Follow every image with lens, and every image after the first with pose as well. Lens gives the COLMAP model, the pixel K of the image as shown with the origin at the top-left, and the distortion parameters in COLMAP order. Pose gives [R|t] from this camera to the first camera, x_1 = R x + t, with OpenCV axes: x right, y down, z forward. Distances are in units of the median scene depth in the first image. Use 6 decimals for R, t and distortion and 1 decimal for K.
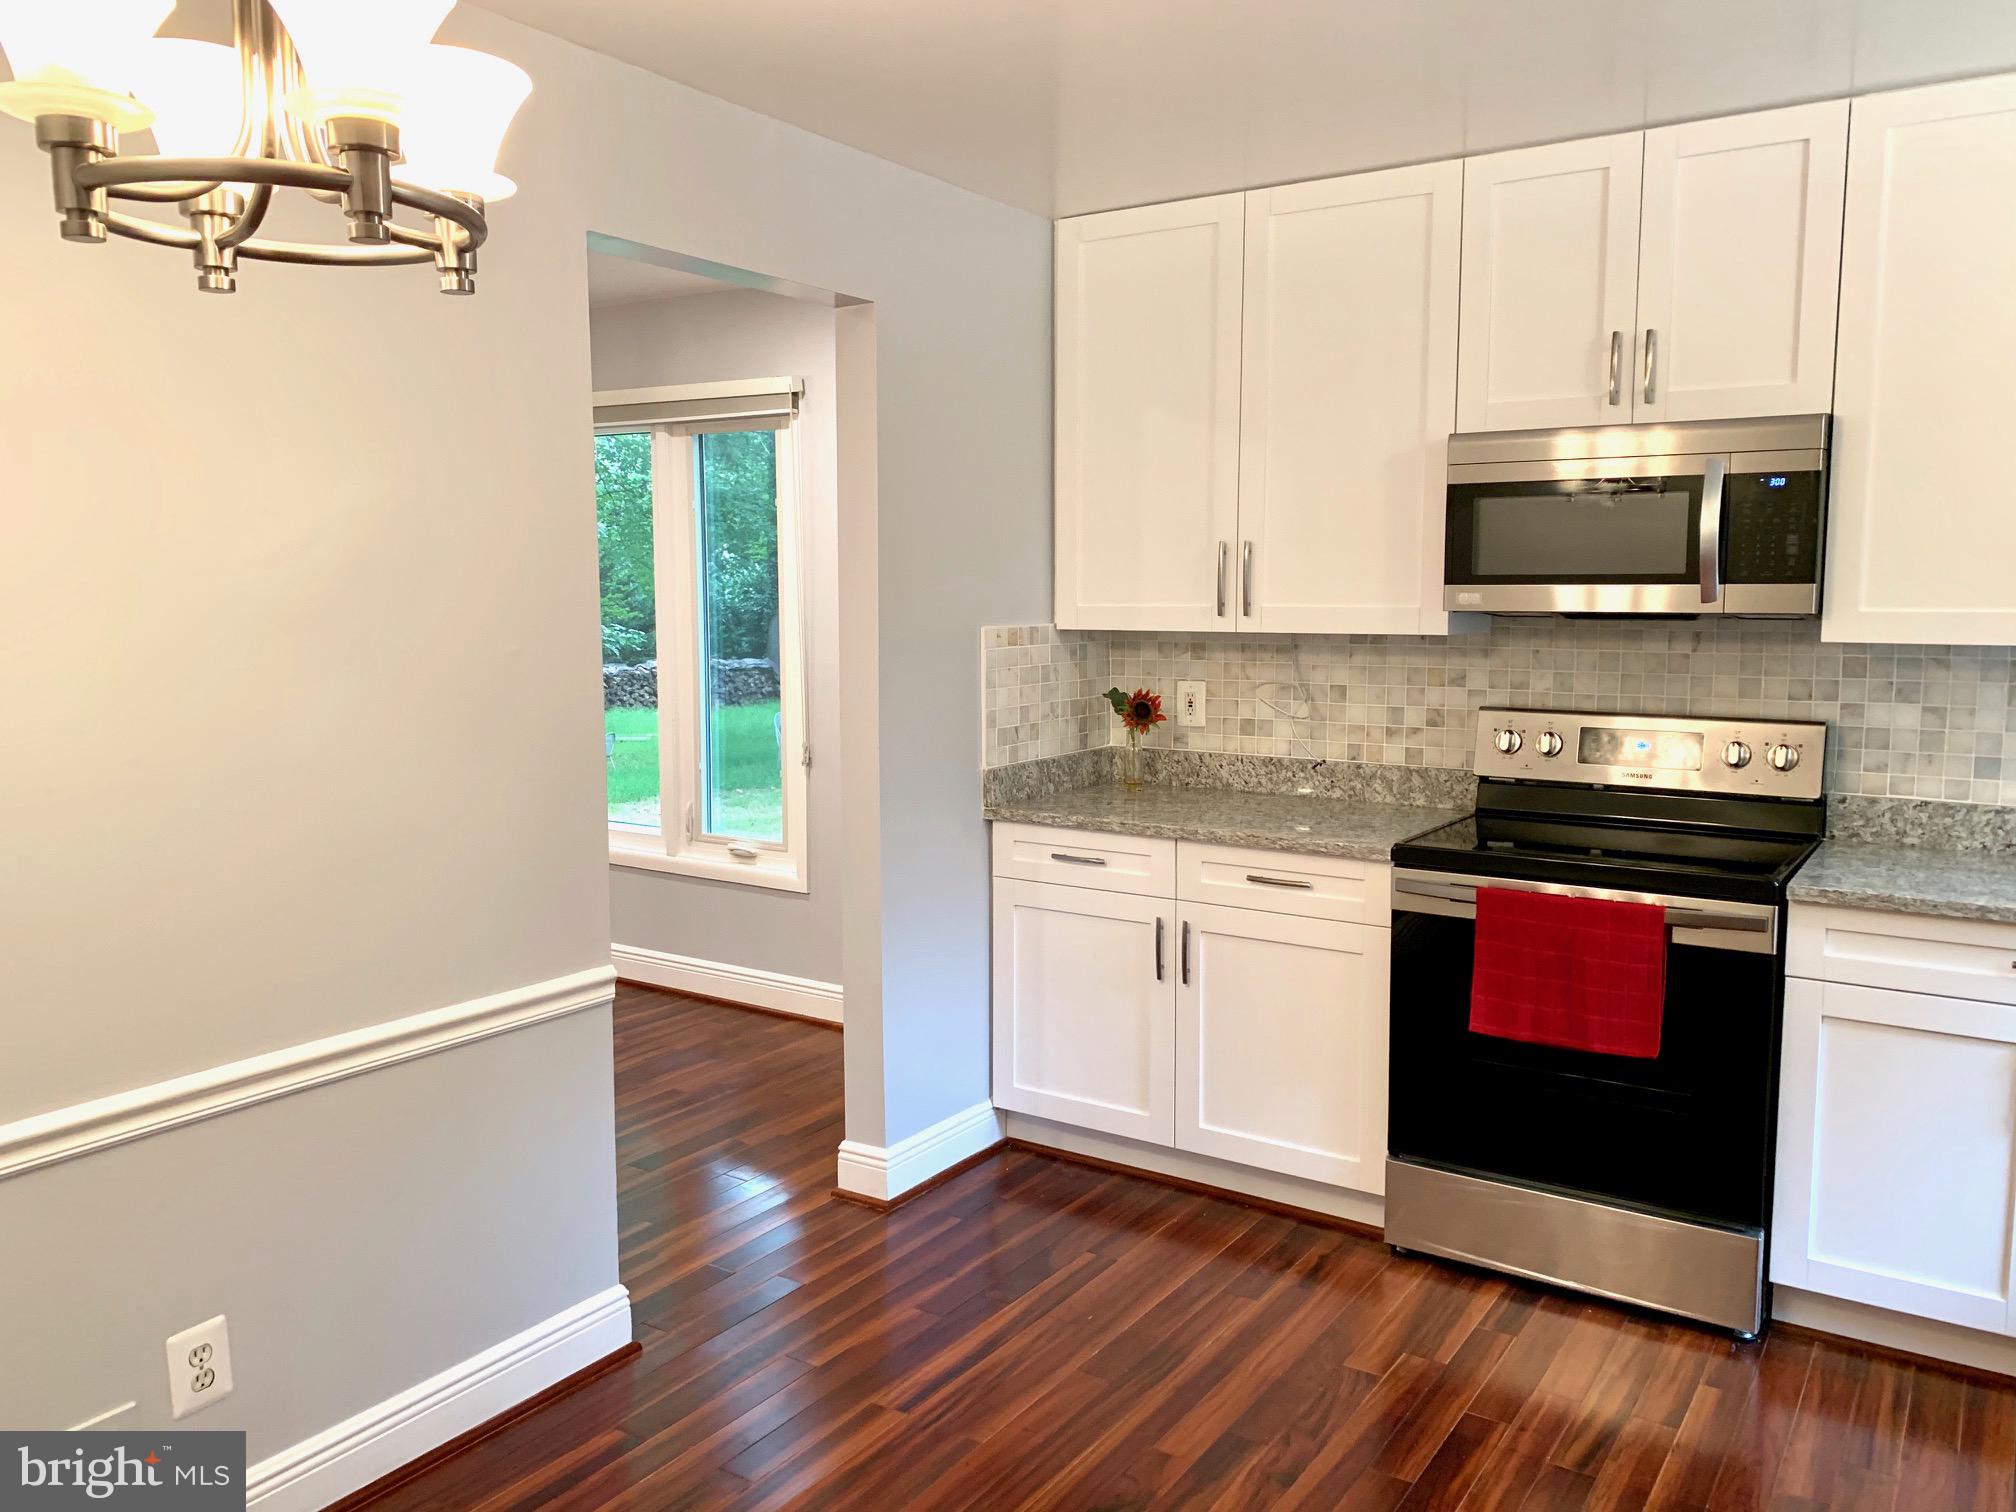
lens RADIAL K [[1555.6, 0, 1014.1], [0, 1555.6, 744.6], [0, 0, 1]] dist [0.055707, -0.069255]
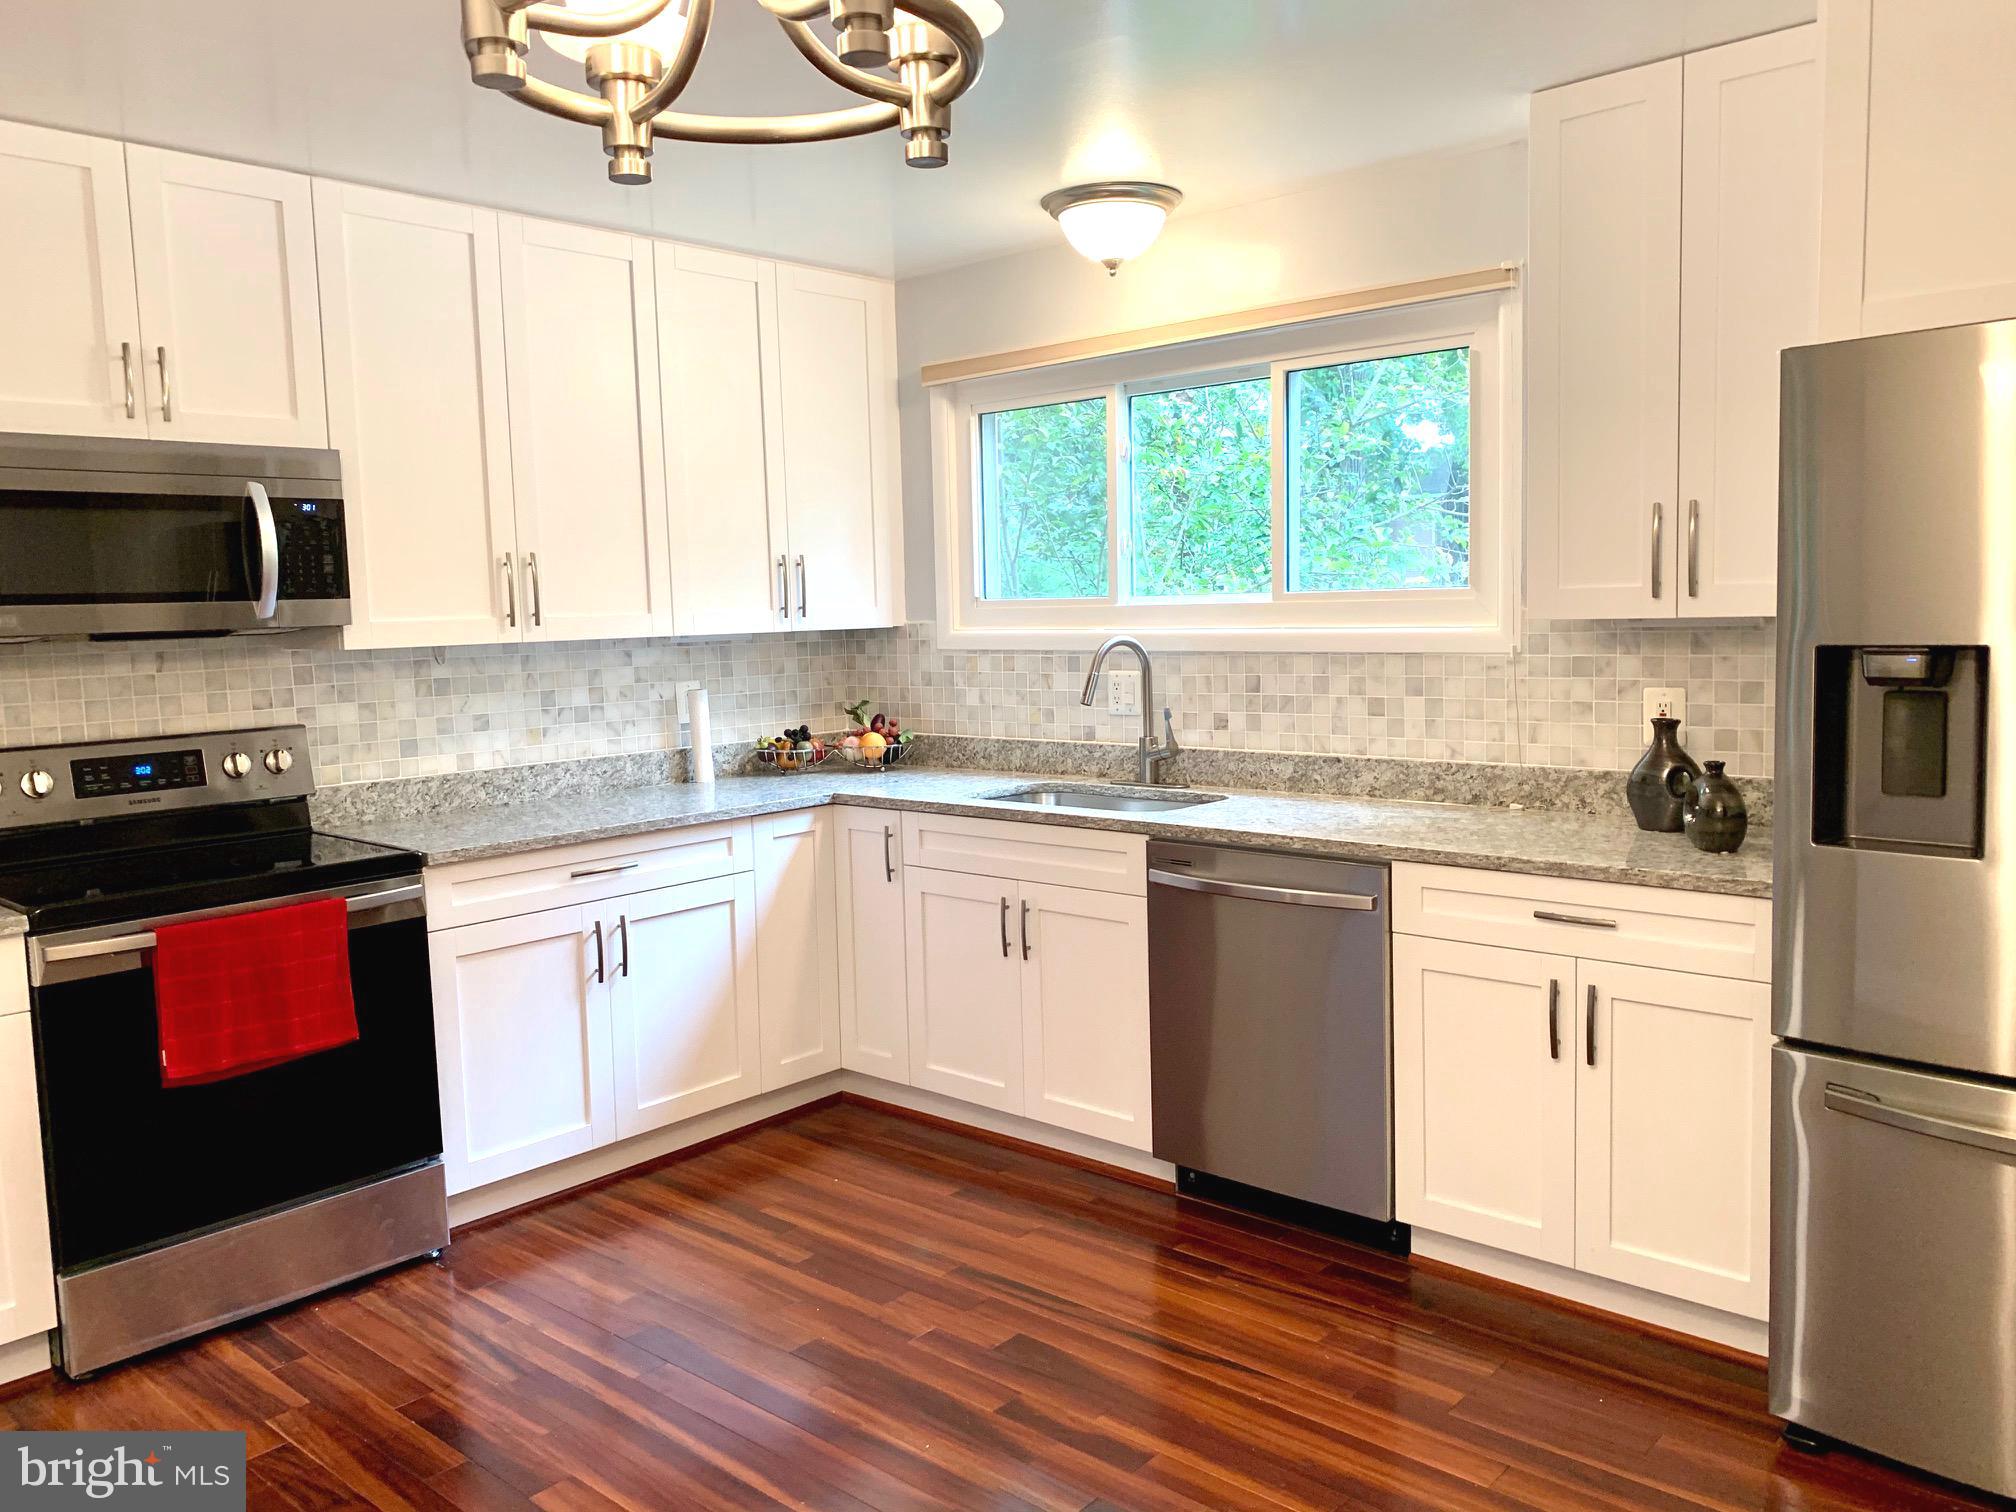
lens RADIAL K [[1555.6, 0, 1058.7], [0, 1555.6, 755.1], [0, 0, 1]] dist [0.055707, -0.069255]
pose [[0.128648, -0.111039, 0.985454, -0.514383], [0.124073, 0.987706, 0.095096, -0.032662], [-0.983898, 0.110034, 0.140844, 0.318776]]
